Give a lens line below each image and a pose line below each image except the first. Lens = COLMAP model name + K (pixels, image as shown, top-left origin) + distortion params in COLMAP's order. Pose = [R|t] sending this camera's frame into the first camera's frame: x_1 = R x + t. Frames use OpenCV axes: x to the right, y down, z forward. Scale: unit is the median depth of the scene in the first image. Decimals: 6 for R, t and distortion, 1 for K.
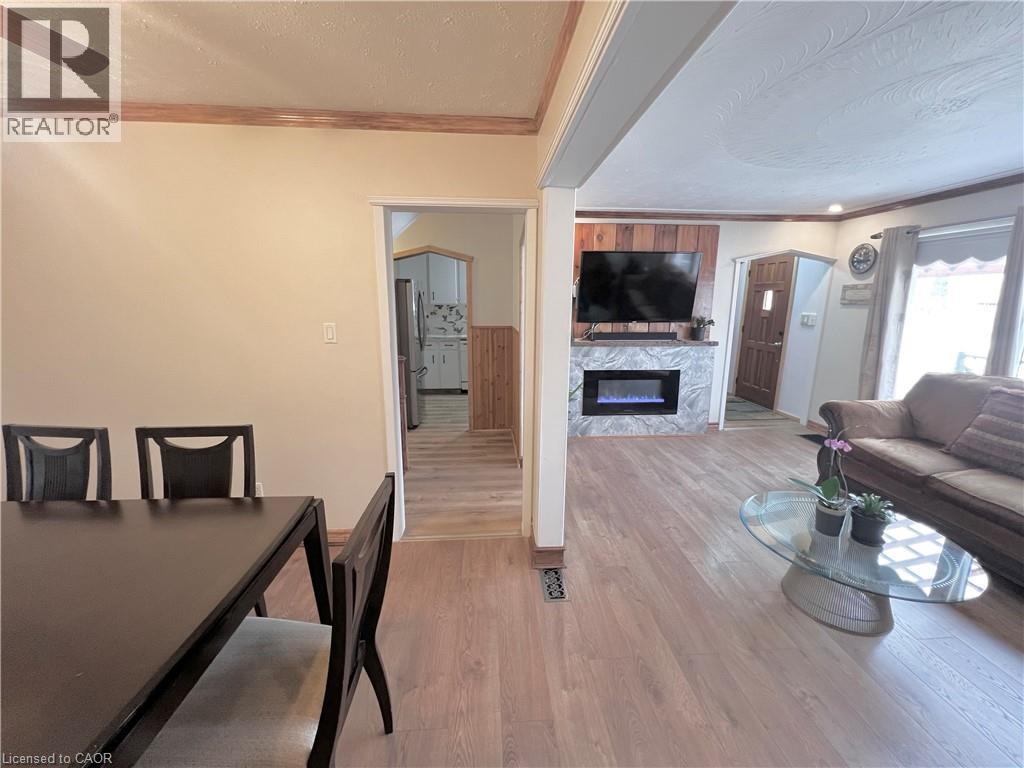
lens RADIAL K [[409.2, 0, 512.4], [0, 409.2, 380.3], [0, 0, 1]] dist [-0.002945, -0.000348]
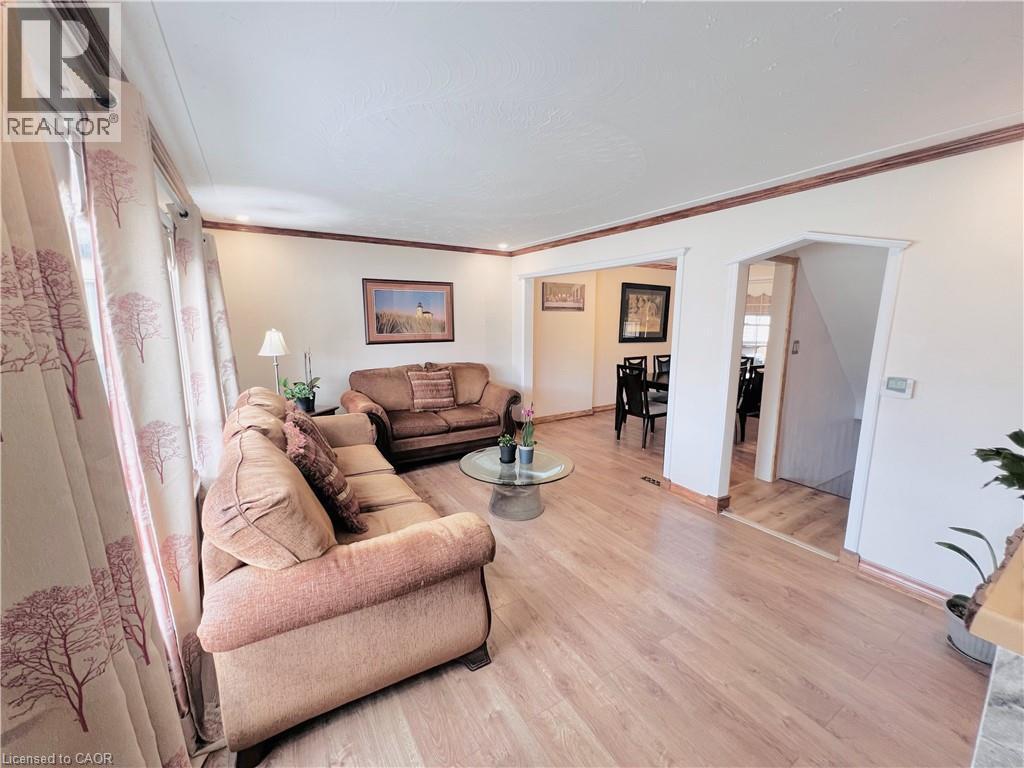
lens RADIAL K [[409.2, 0, 512.4], [0, 409.2, 380.3], [0, 0, 1]] dist [-0.002945, -0.000348]
pose [[-0.882233, 0.063840, -0.466464, 0.781023], [-0.100340, 0.942508, 0.318765, -0.224716], [0.459996, 0.328030, -0.825106, 1.104871]]
